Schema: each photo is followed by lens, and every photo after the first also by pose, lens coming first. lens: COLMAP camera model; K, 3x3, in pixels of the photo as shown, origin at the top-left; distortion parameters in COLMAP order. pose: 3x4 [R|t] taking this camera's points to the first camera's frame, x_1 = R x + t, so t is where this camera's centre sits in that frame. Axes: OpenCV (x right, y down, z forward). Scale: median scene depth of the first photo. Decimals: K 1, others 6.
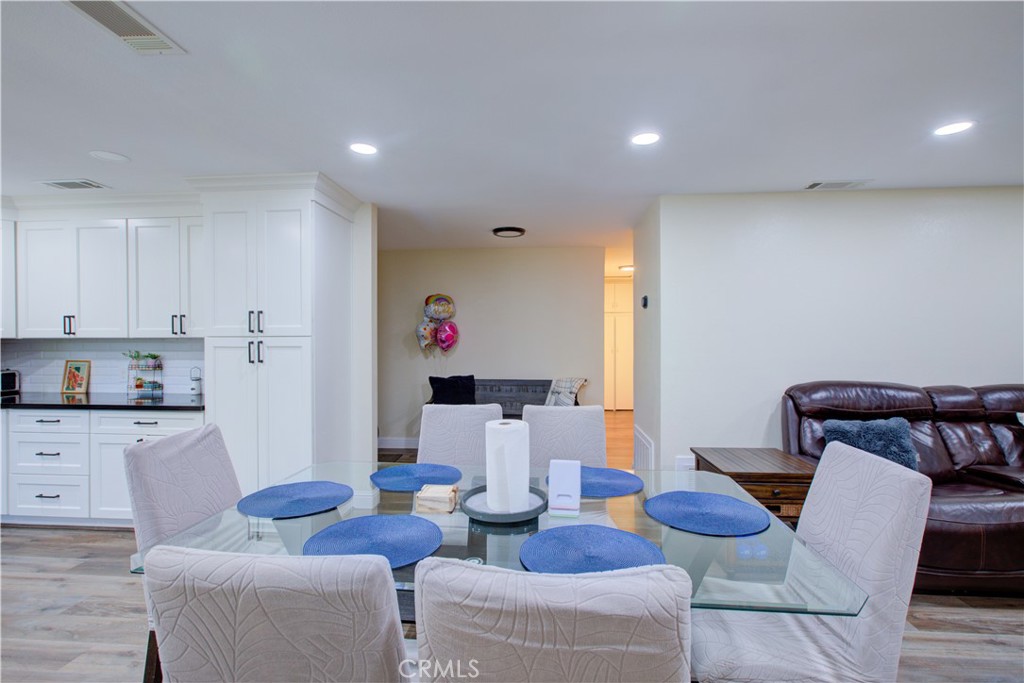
lens RADIAL K [[474.5, 0, 528.3], [0, 474.5, 338.5], [0, 0, 1]] dist [0.000836, 0.000926]
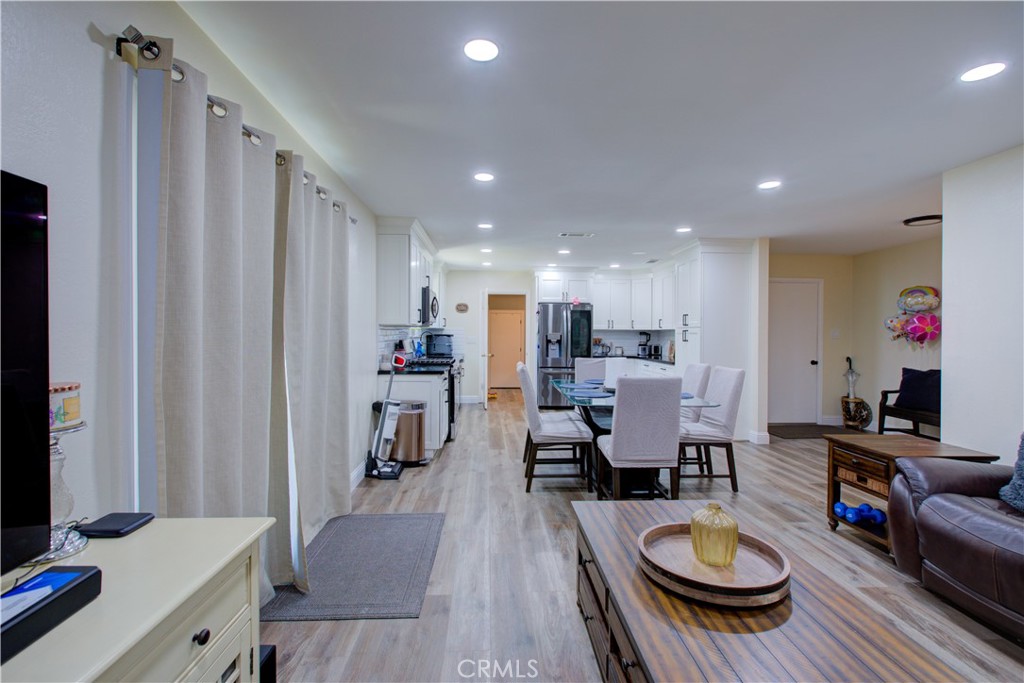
lens RADIAL K [[474.5, 0, 516.9], [0, 474.5, 337.4], [0, 0, 1]] dist [0.000836, 0.000926]
pose [[0.139449, 0.008953, -0.990189, 1.216924], [-0.010490, 0.999916, 0.007564, 0.027716], [0.990174, 0.009333, 0.139531, 0.054775]]
